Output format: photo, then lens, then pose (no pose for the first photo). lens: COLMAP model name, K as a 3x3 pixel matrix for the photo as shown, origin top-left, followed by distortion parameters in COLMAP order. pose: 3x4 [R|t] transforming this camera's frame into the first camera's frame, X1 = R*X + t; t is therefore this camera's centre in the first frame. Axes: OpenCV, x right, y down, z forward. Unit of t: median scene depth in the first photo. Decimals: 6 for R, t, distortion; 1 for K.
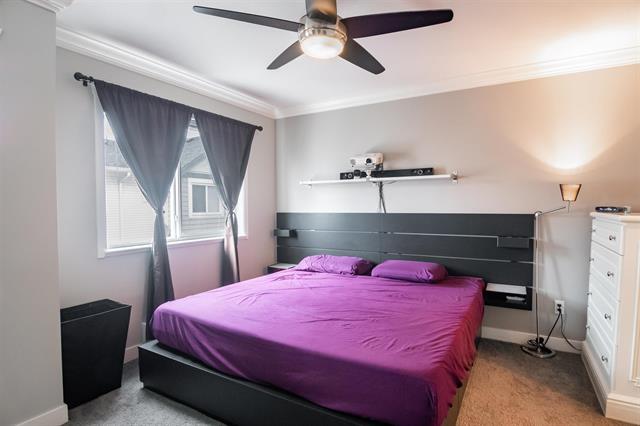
lens RADIAL K [[345.4, 0, 323.8], [0, 345.4, 214.5], [0, 0, 1]] dist [-0.024262, -0.001600]
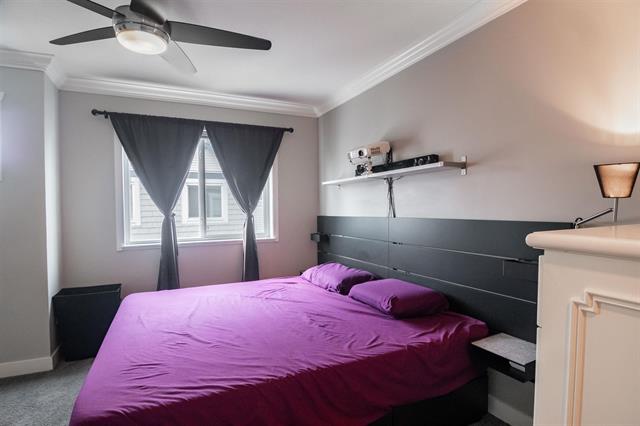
lens RADIAL K [[345.4, 0, 323.8], [0, 345.4, 214.5], [0, 0, 1]] dist [-0.024262, -0.001600]
pose [[0.821440, 0.005532, -0.570268, 0.568333], [-0.007222, 0.999974, -0.000702, -0.010895], [0.570249, 0.004695, 0.821458, 0.312049]]
